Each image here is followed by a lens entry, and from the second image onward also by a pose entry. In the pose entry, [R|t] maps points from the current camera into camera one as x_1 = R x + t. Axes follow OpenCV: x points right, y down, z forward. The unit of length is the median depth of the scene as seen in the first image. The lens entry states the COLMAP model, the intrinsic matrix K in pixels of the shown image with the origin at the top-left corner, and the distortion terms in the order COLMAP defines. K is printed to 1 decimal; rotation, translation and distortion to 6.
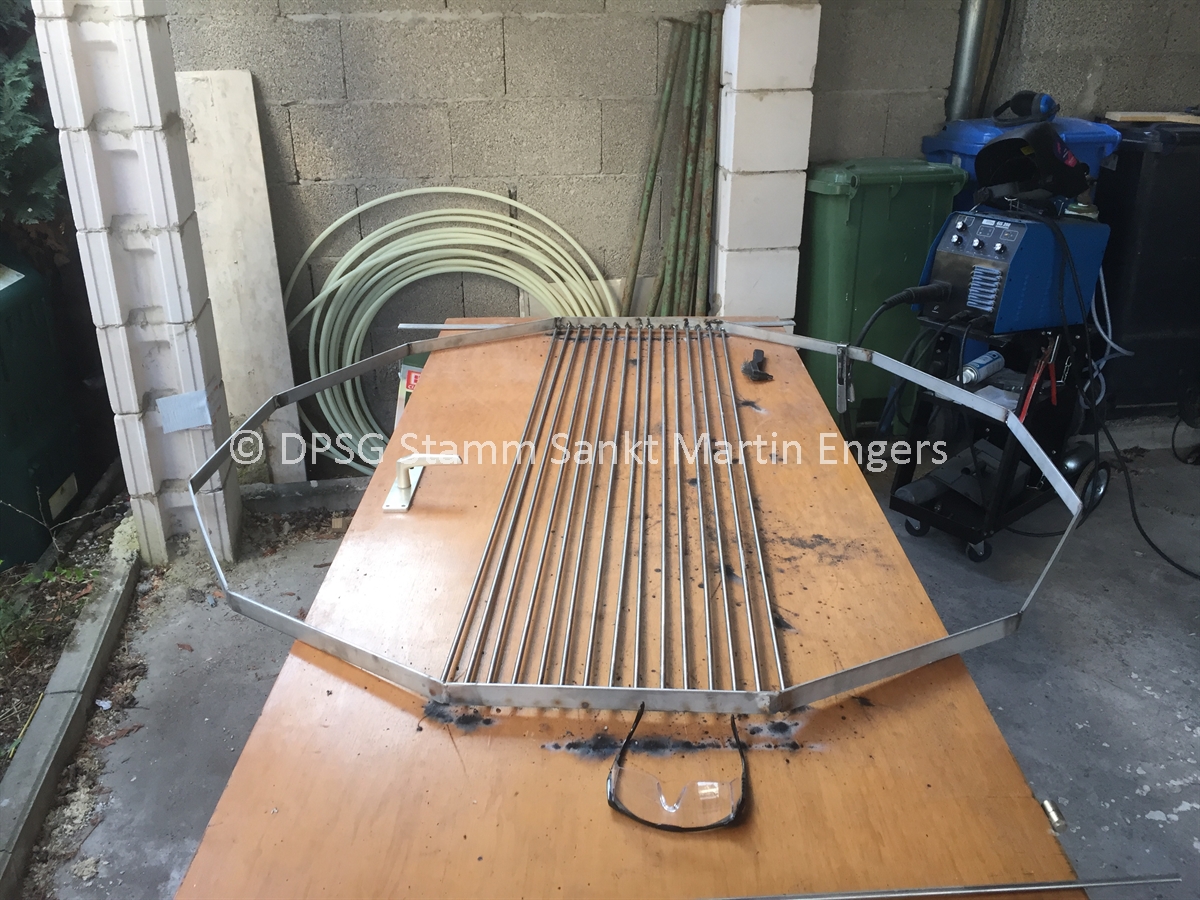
lens RADIAL K [[1036.4, 0, 600.4], [0, 1036.4, 441.2], [0, 0, 1]] dist [0.089638, -0.130722]
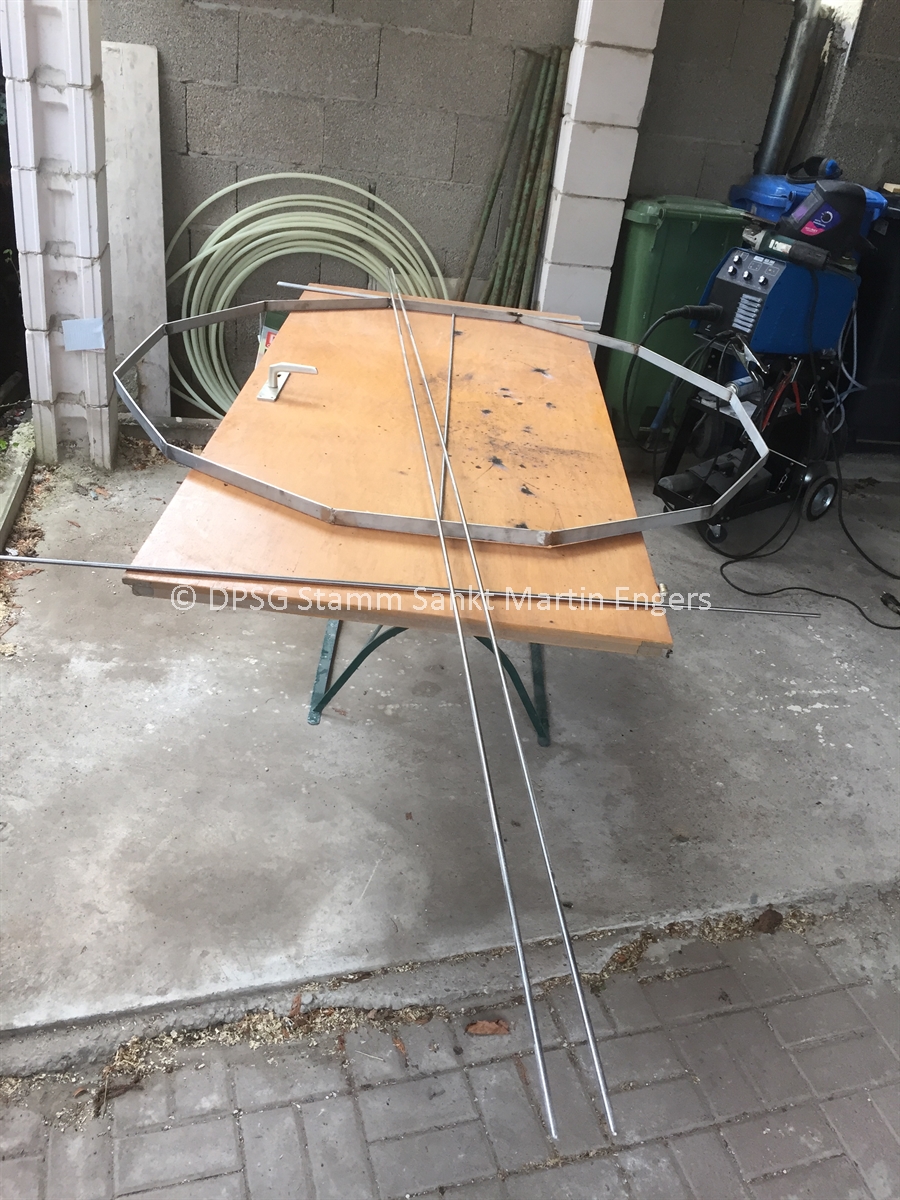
lens RADIAL K [[1036.4, 0, 456.0], [0, 1036.4, 595.9], [0, 0, 1]] dist [0.089638, -0.130722]
pose [[0.992708, 0.113840, 0.039634, 0.013432], [-0.117392, 0.987691, 0.103367, 0.080143], [-0.027379, -0.107266, 0.993853, -0.210790]]
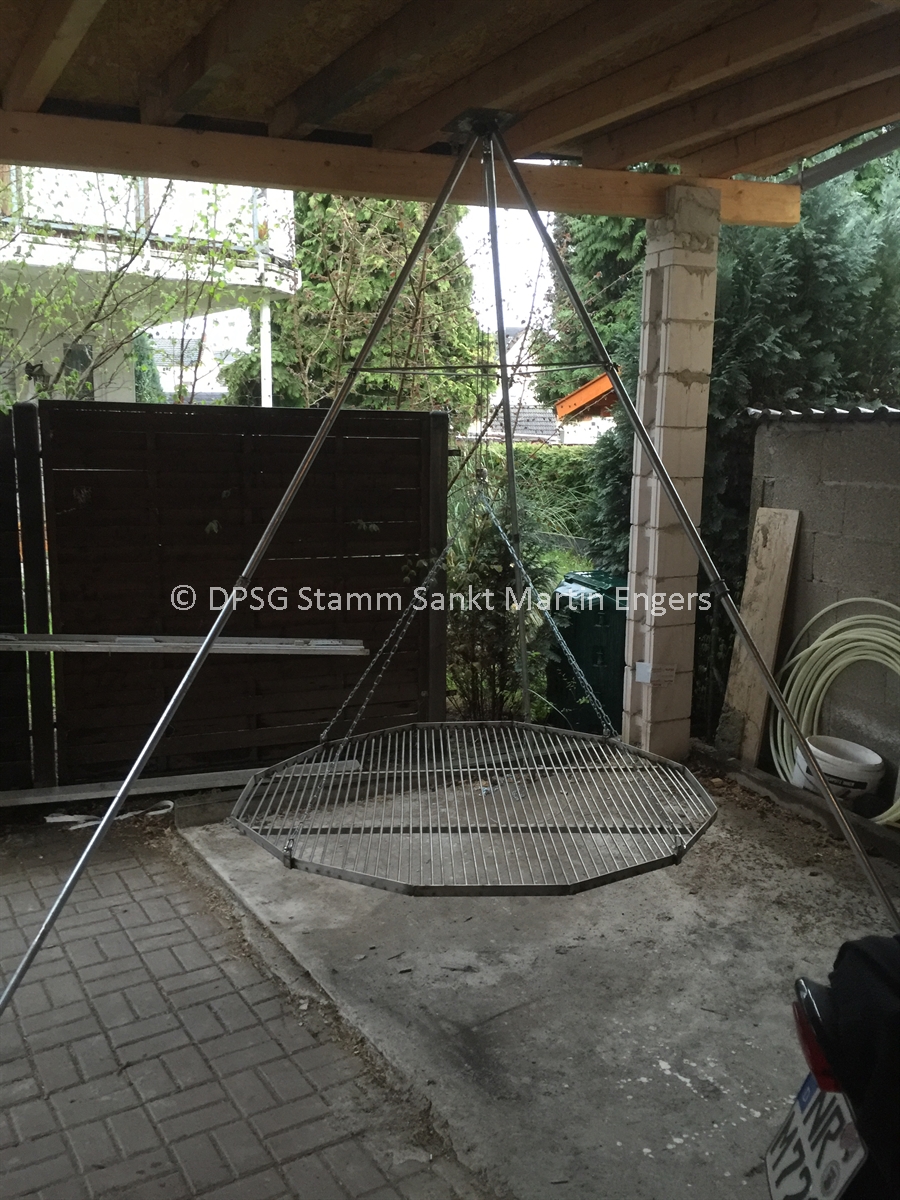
lens RADIAL K [[1010.3, 0, 447.6], [0, 1010.3, 596.8], [0, 0, 1]] dist [0.020180, 0.004926]
pose [[0.242335, 0.167834, -0.955565, 1.045321], [-0.397618, 0.915589, 0.059975, -0.104323], [0.884971, 0.365416, 0.288613, 0.104629]]
